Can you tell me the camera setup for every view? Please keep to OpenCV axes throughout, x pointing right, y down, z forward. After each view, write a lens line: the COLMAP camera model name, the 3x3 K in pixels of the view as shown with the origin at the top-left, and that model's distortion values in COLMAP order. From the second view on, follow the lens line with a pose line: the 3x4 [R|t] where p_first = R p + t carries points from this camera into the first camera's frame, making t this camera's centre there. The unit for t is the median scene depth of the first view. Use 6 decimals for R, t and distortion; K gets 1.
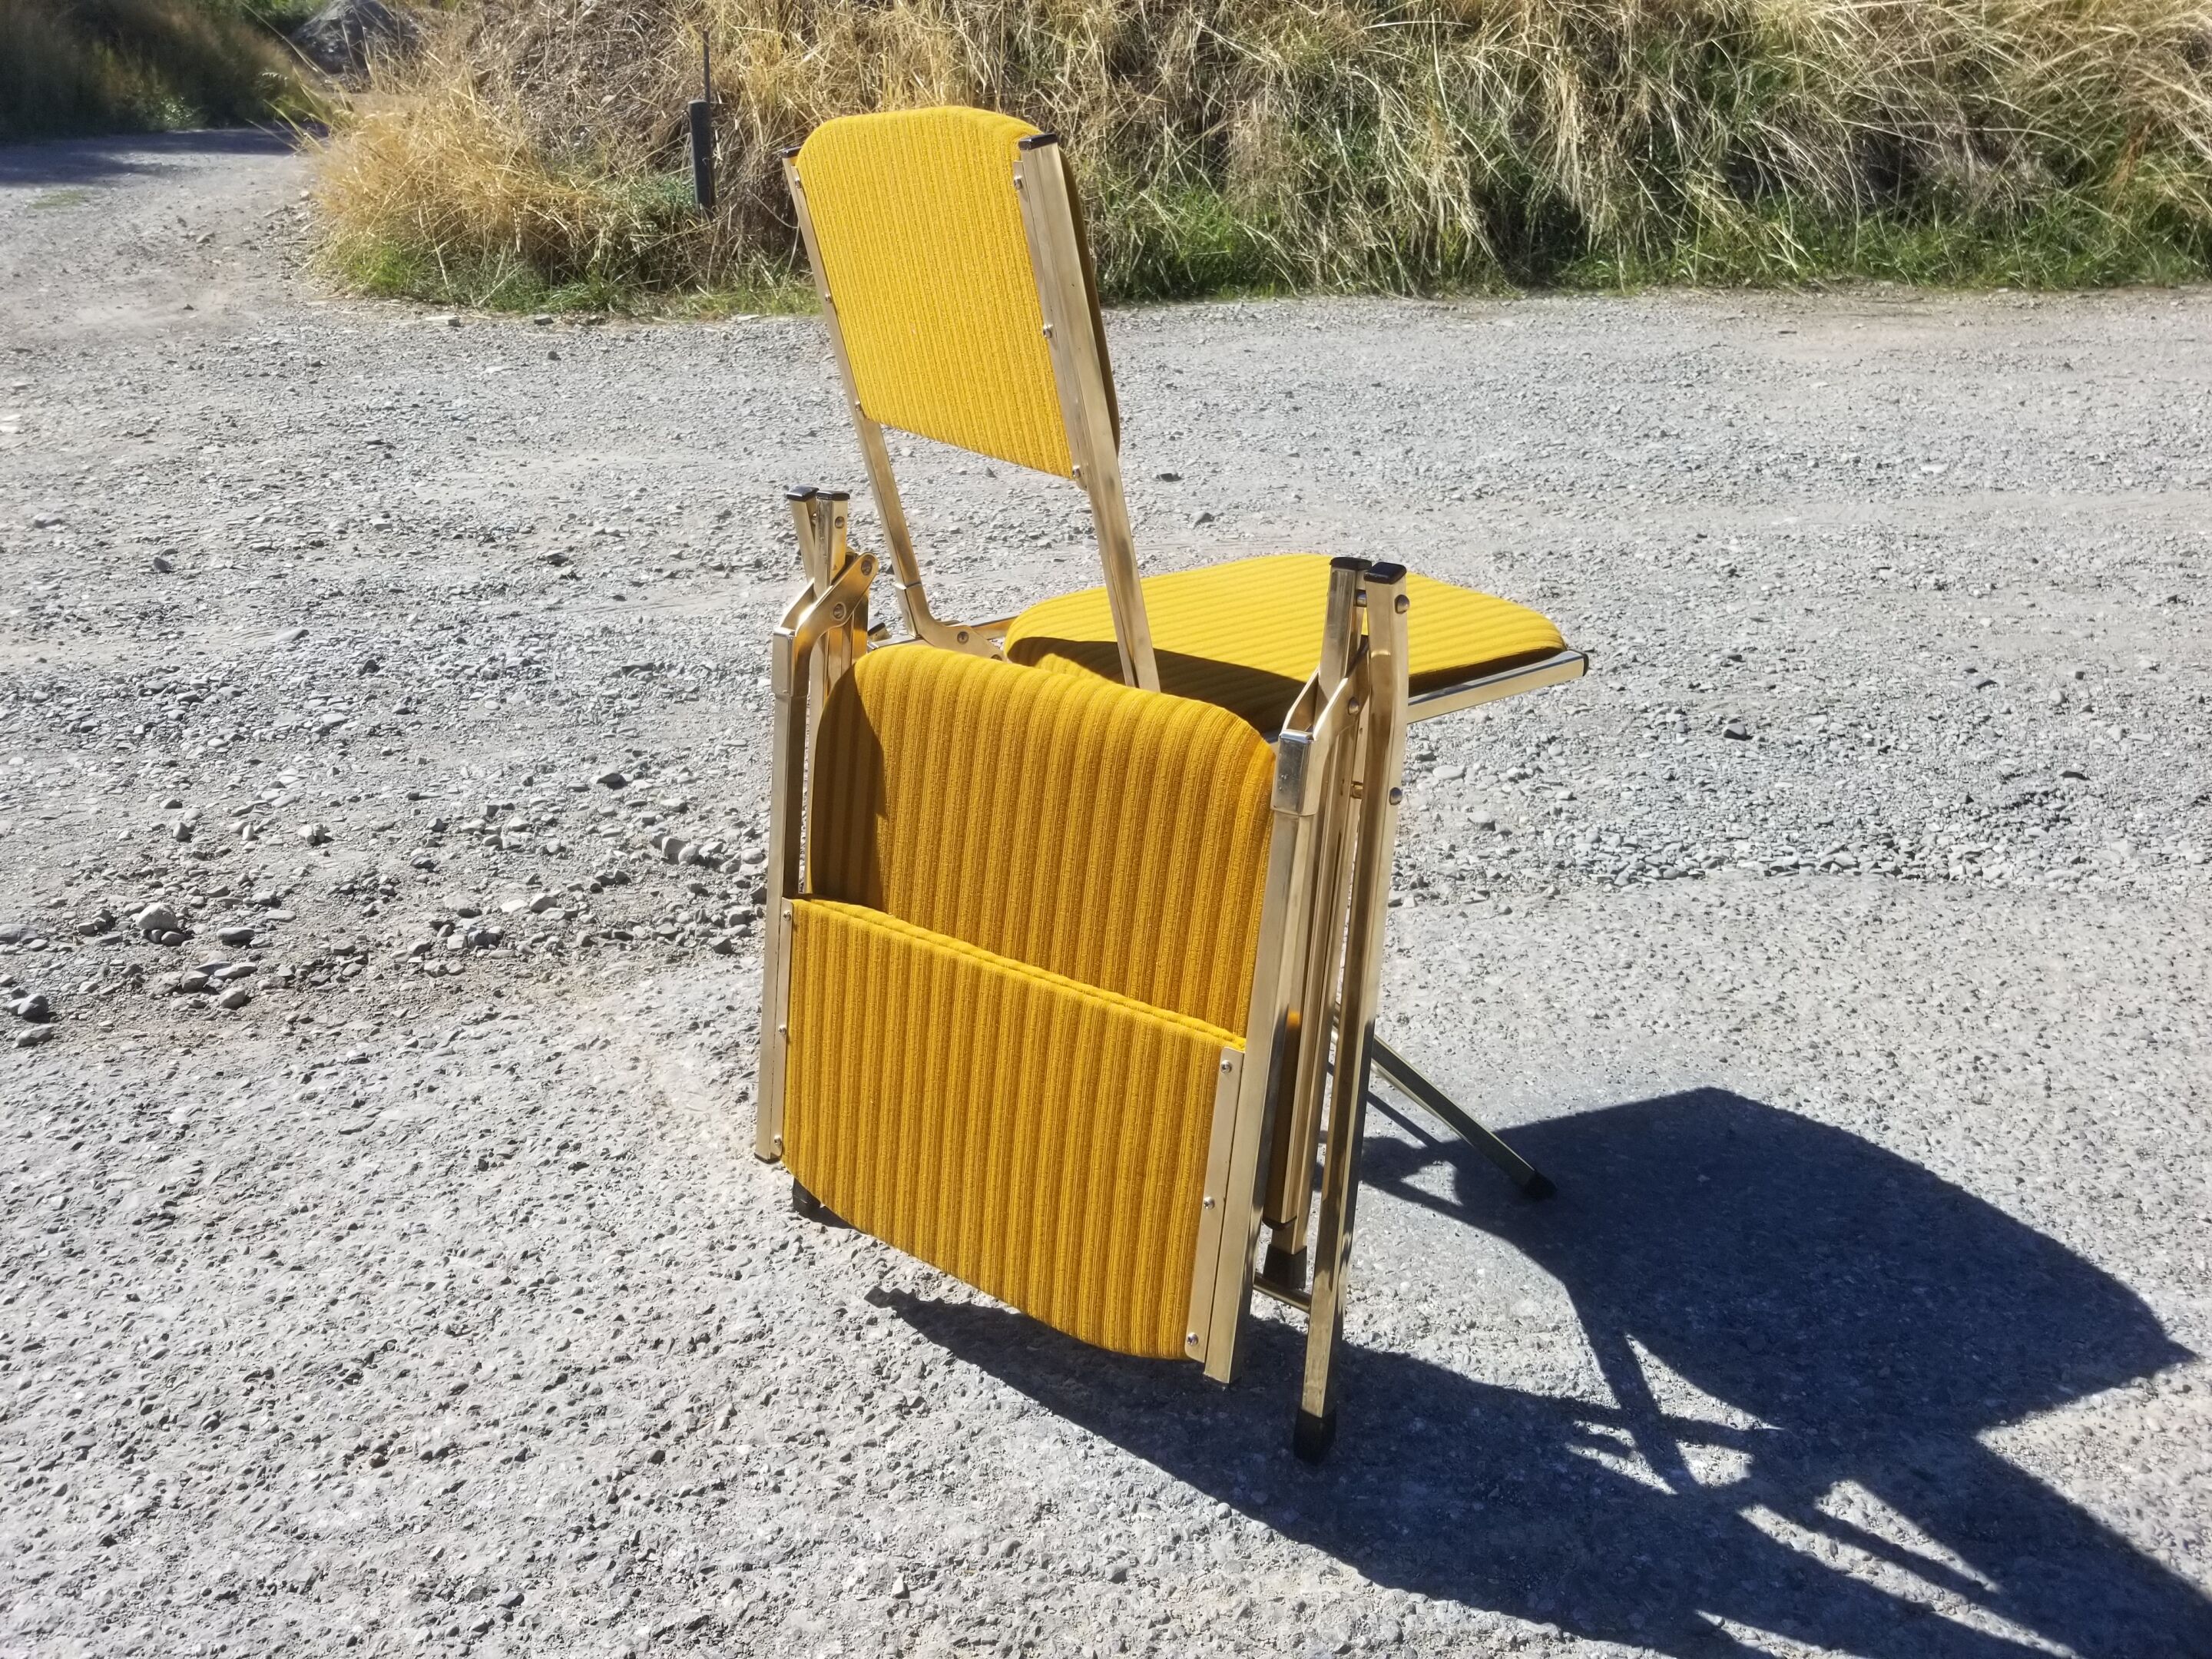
lens RADIAL K [[1760.3, 0, 1020.2], [0, 1760.3, 813.6], [0, 0, 1]] dist [0.054912, -0.098577]
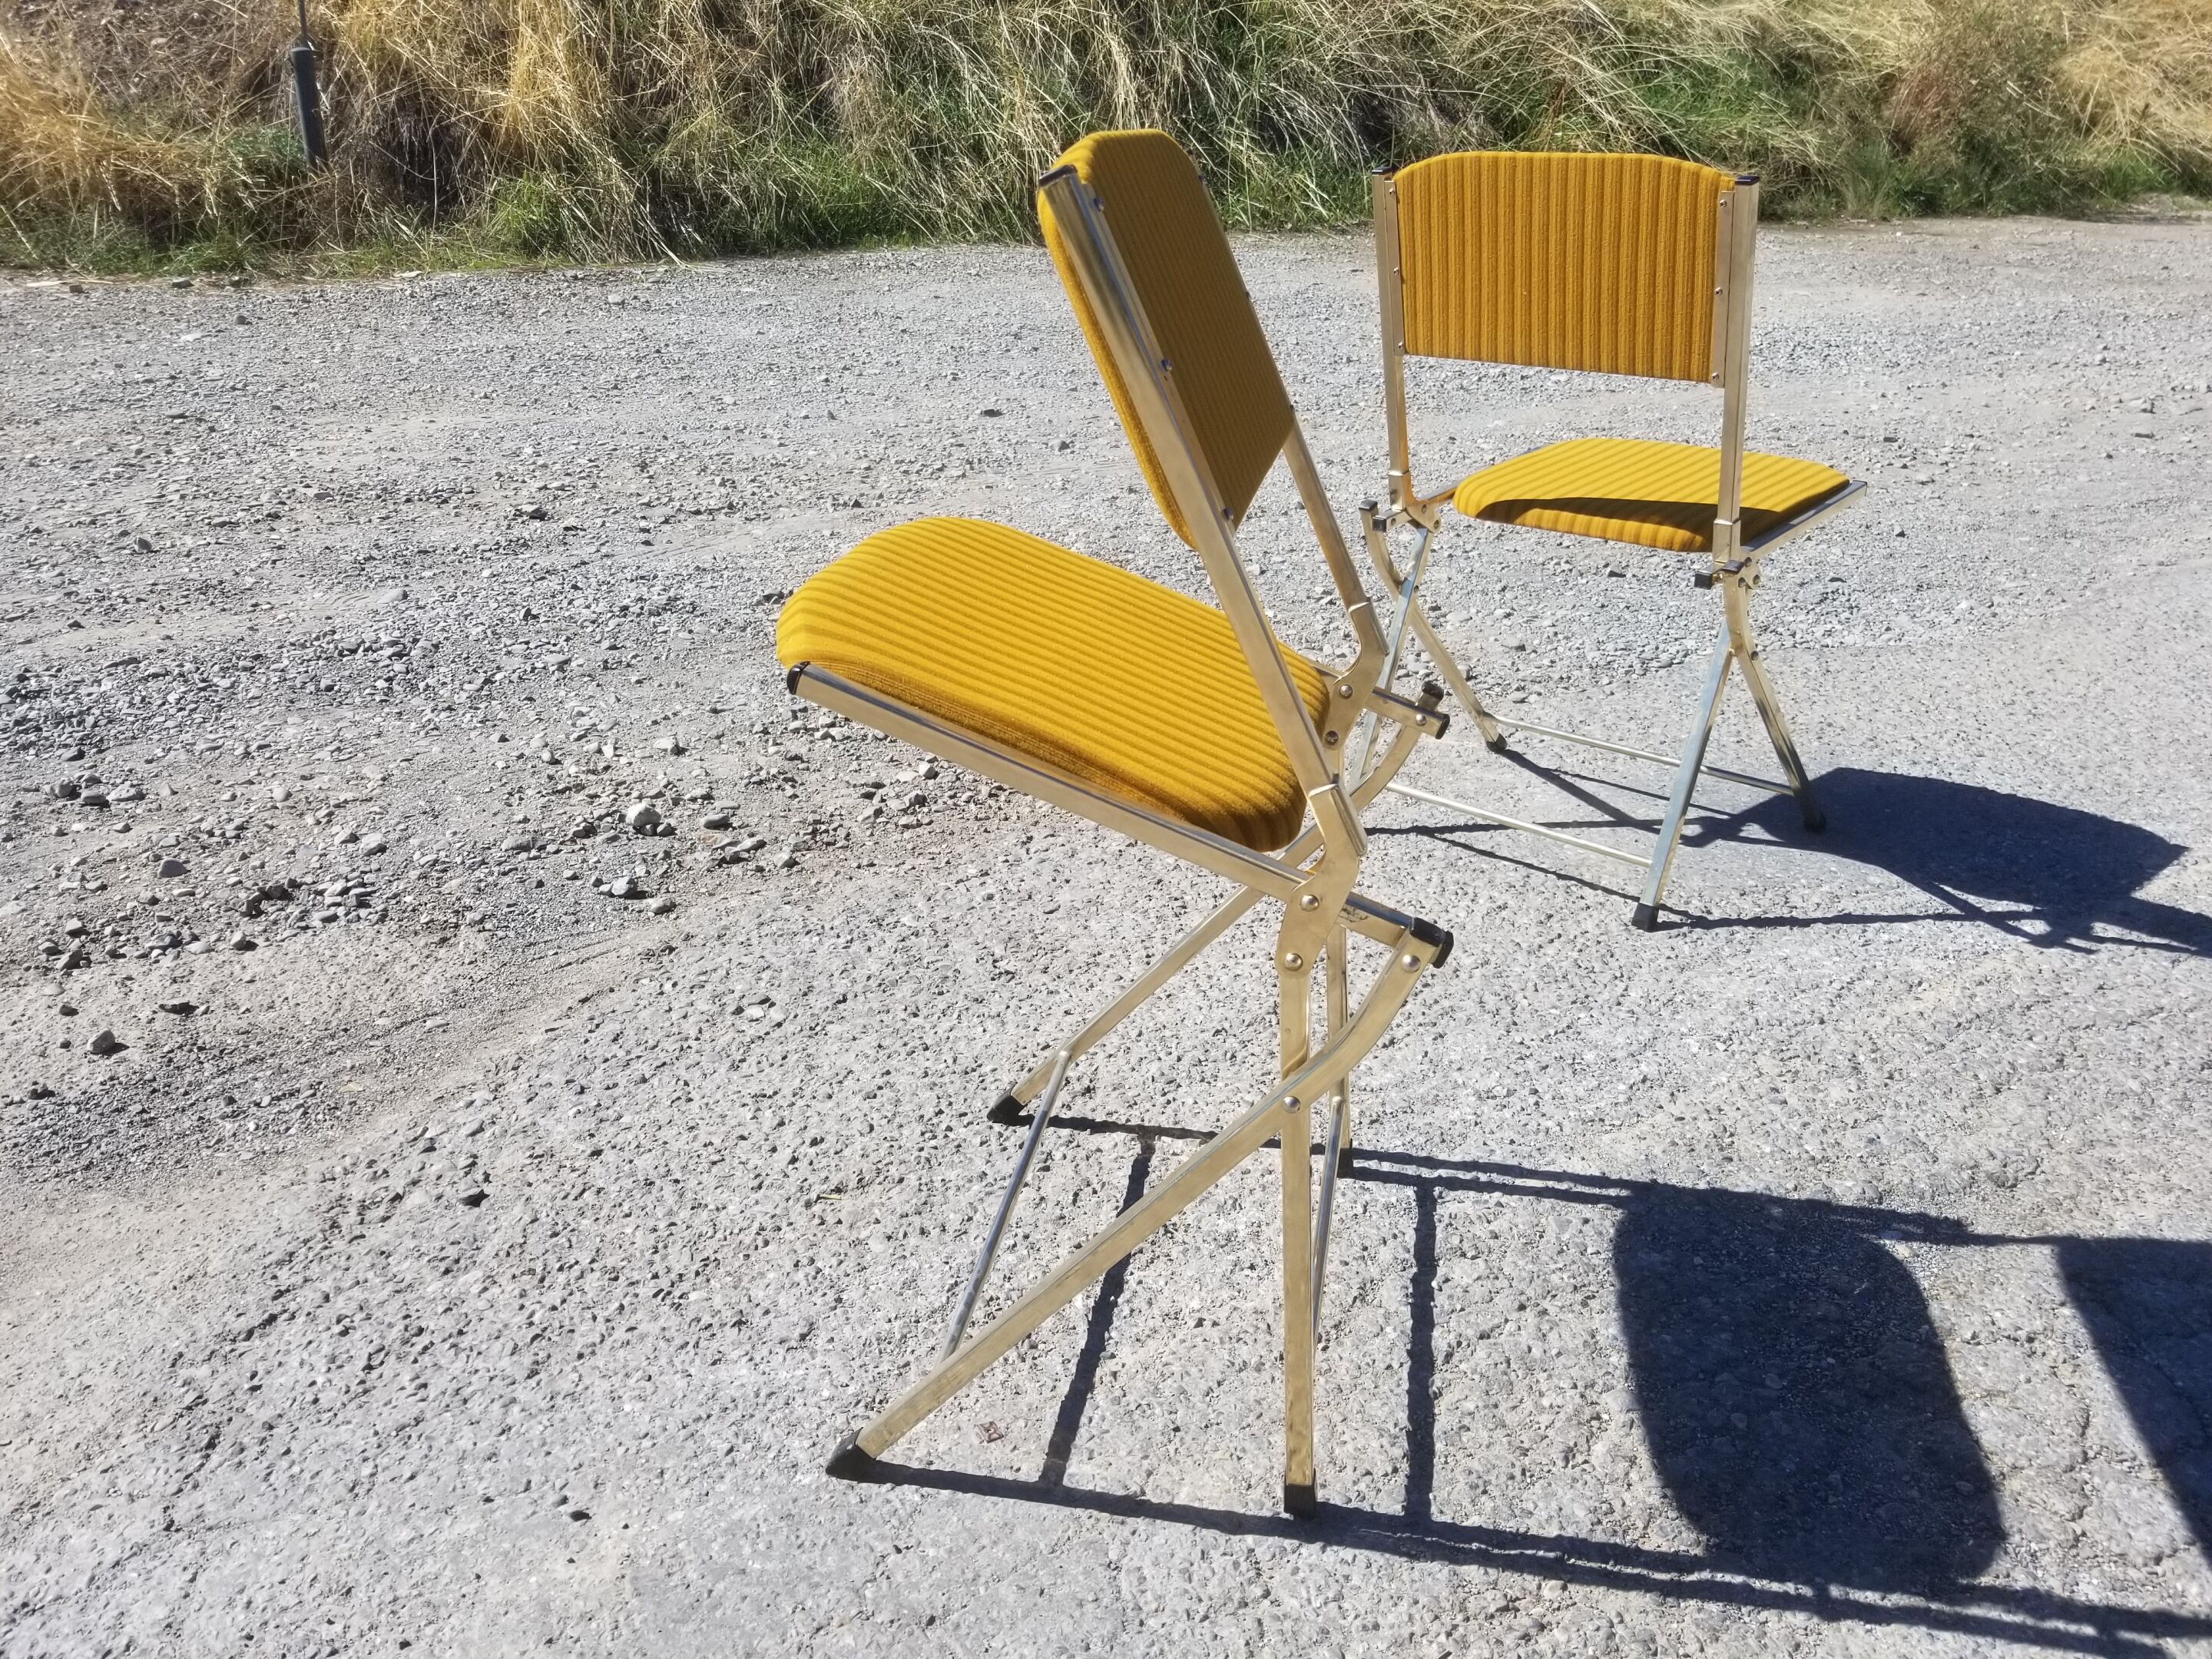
lens RADIAL K [[1760.3, 0, 1067.6], [0, 1760.3, 841.2], [0, 0, 1]] dist [0.054912, -0.098577]
pose [[0.935431, -0.127174, 0.329842, -0.473910], [0.112267, 0.991619, 0.063942, 0.025058], [-0.335209, -0.022783, 0.941868, -0.152417]]
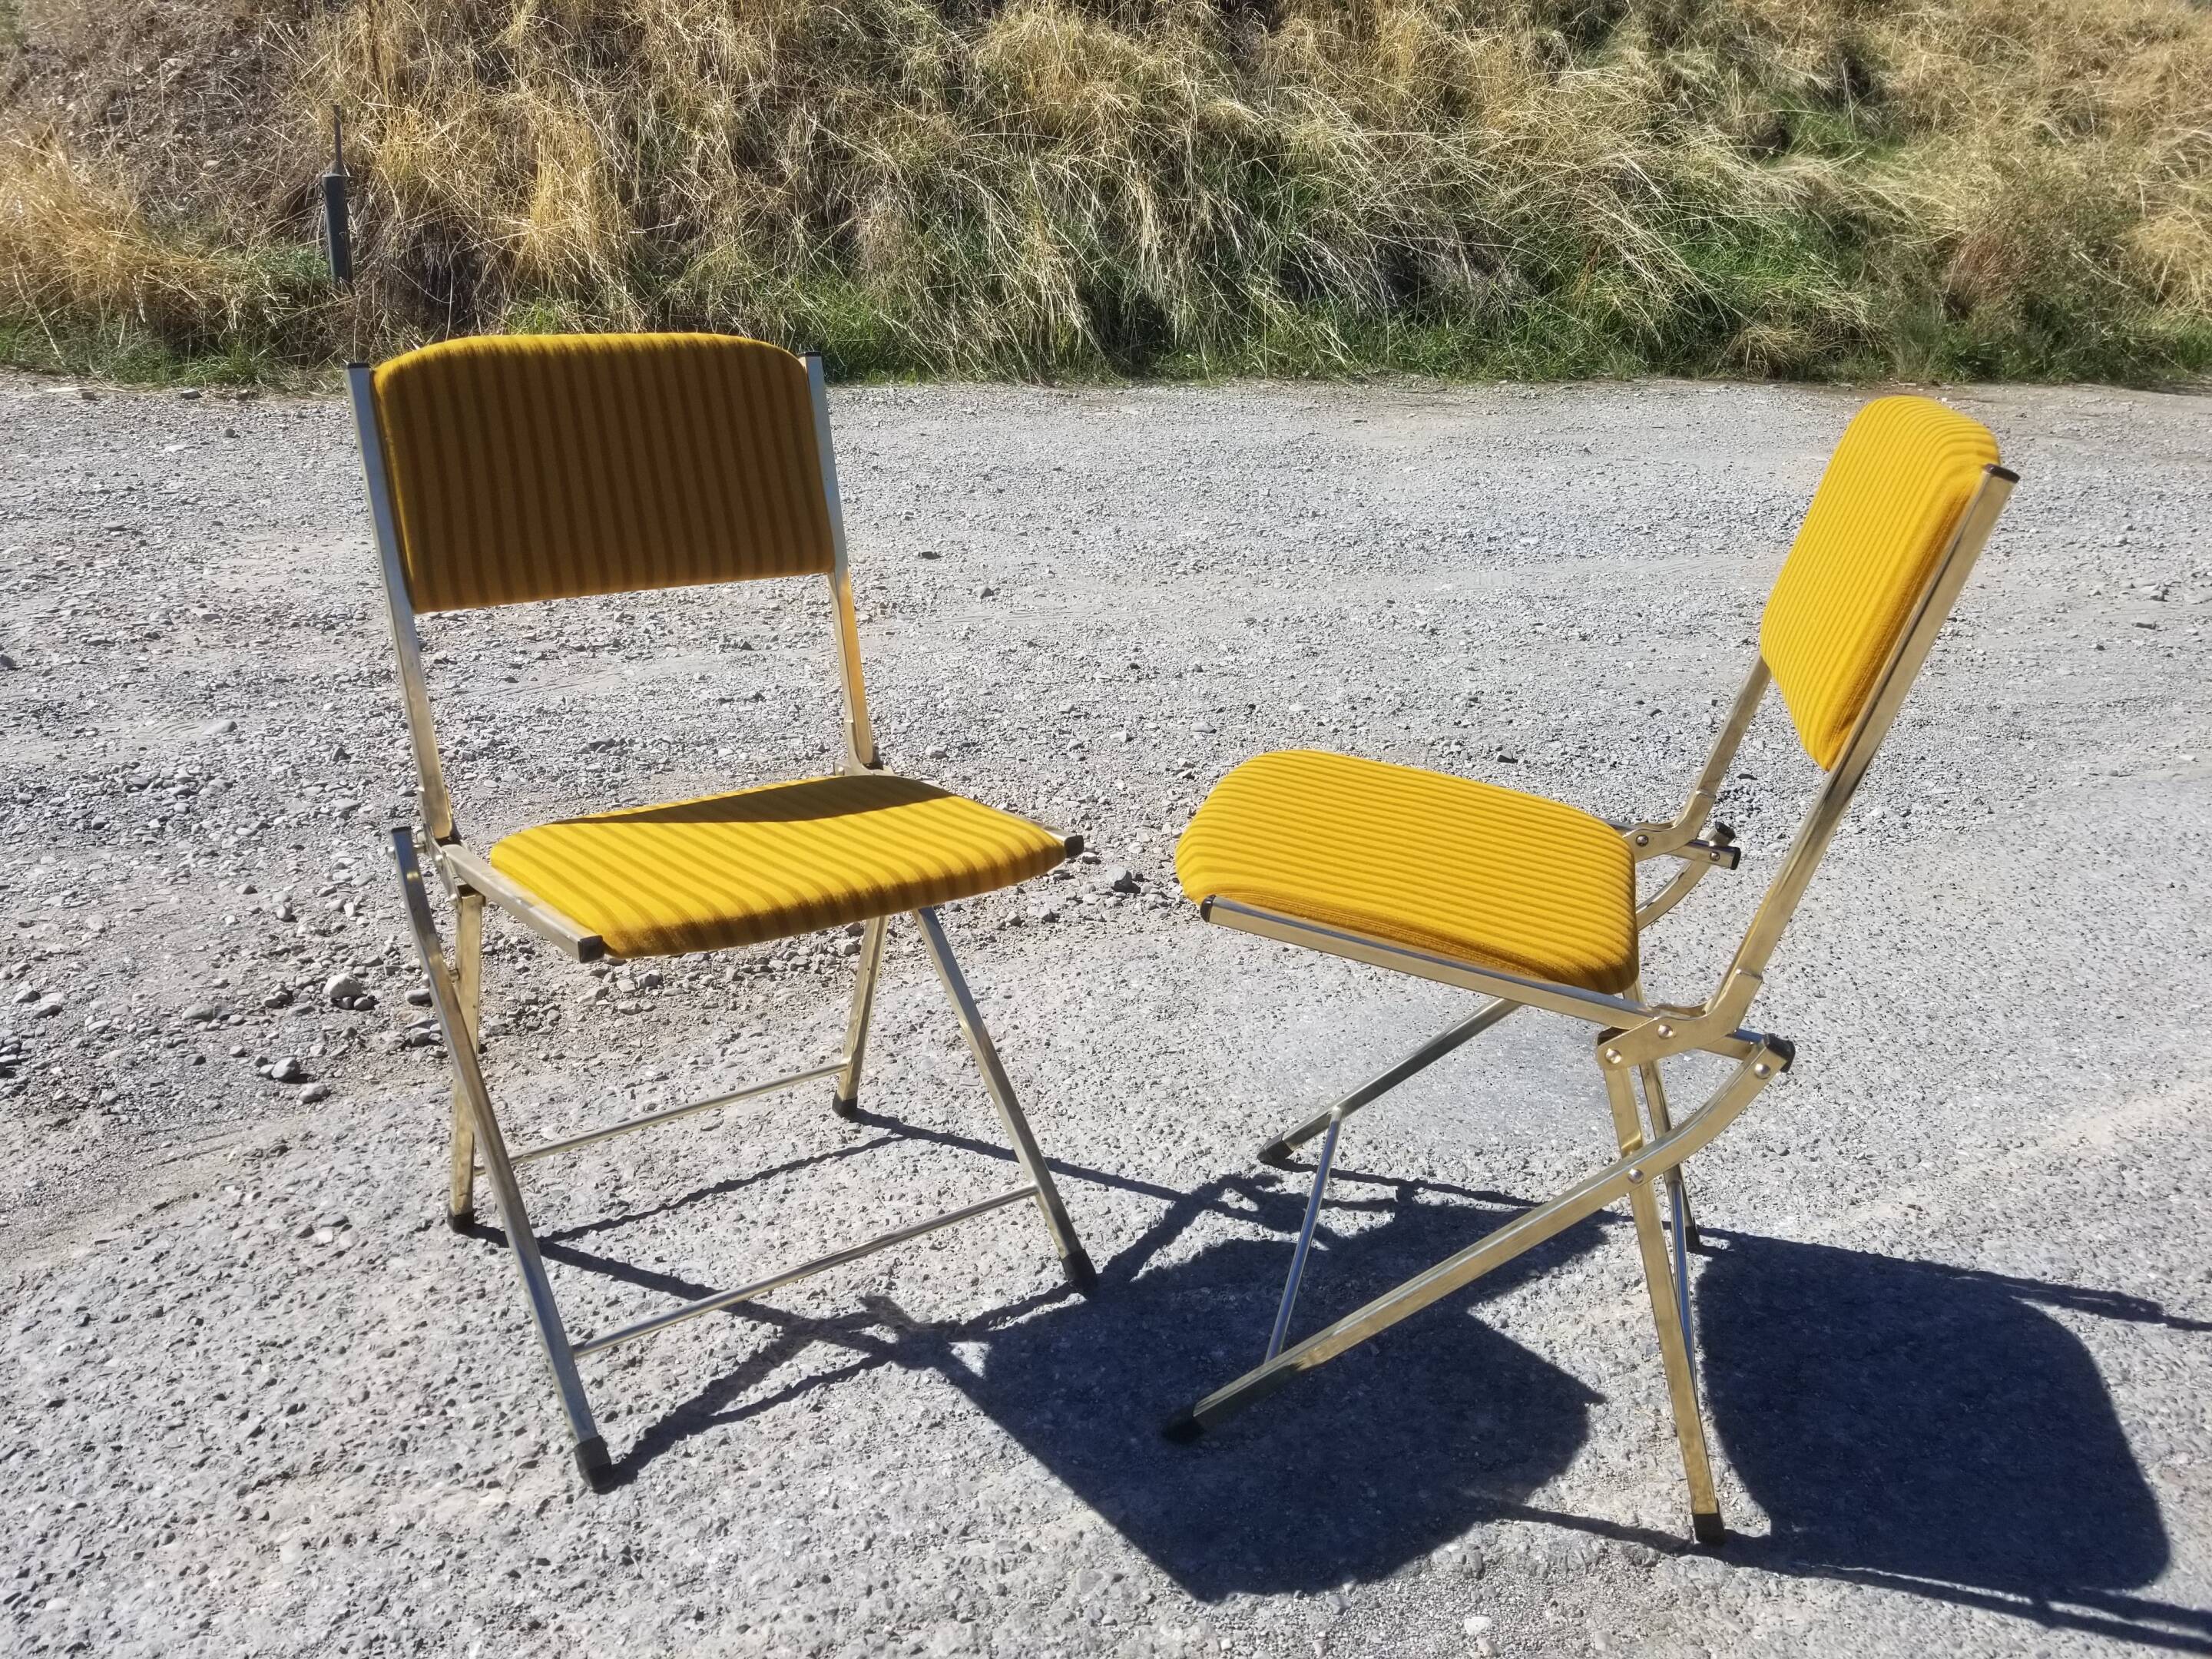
lens RADIAL K [[1753.2, 0, 1033.8], [0, 1753.2, 823.5], [0, 0, 1]] dist [0.068704, -0.119024]
pose [[0.959098, -0.055812, 0.277516, -0.289781], [0.062645, 0.997911, -0.015811, 0.001196], [-0.276054, 0.032549, 0.960591, -0.140240]]
